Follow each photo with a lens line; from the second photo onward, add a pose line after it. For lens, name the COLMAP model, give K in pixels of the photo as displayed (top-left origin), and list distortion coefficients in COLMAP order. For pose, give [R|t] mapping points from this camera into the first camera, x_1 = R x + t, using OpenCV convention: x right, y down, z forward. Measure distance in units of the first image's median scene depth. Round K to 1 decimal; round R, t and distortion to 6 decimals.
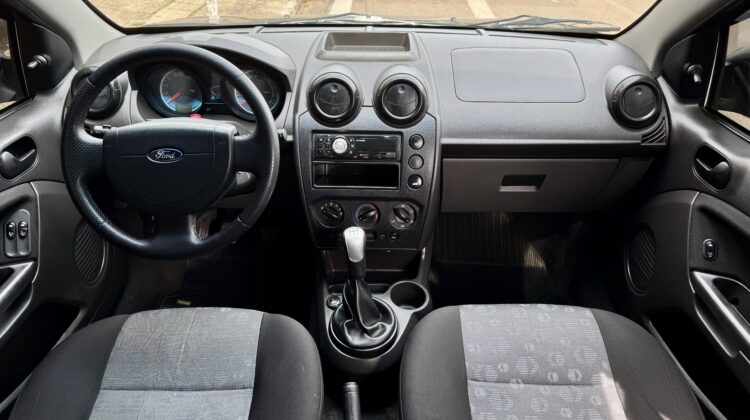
lens RADIAL K [[485.6, 0, 375.0], [0, 485.6, 210.0], [0, 0, 1]] dist [0.088150, -0.045611]
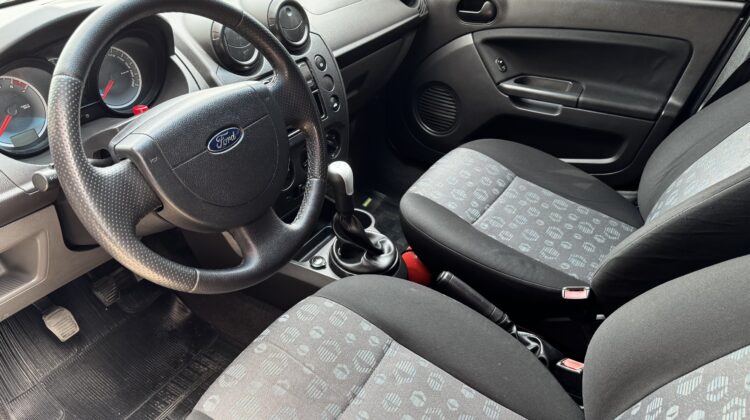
lens RADIAL K [[485.6, 0, 375.0], [0, 485.6, 210.0], [0, 0, 1]] dist [0.088150, -0.045611]
pose [[0.569653, -0.498725, 0.653276, -0.690017], [0.470160, 0.849691, 0.238696, -0.077526], [-0.674126, 0.171170, 0.718509, 0.296944]]
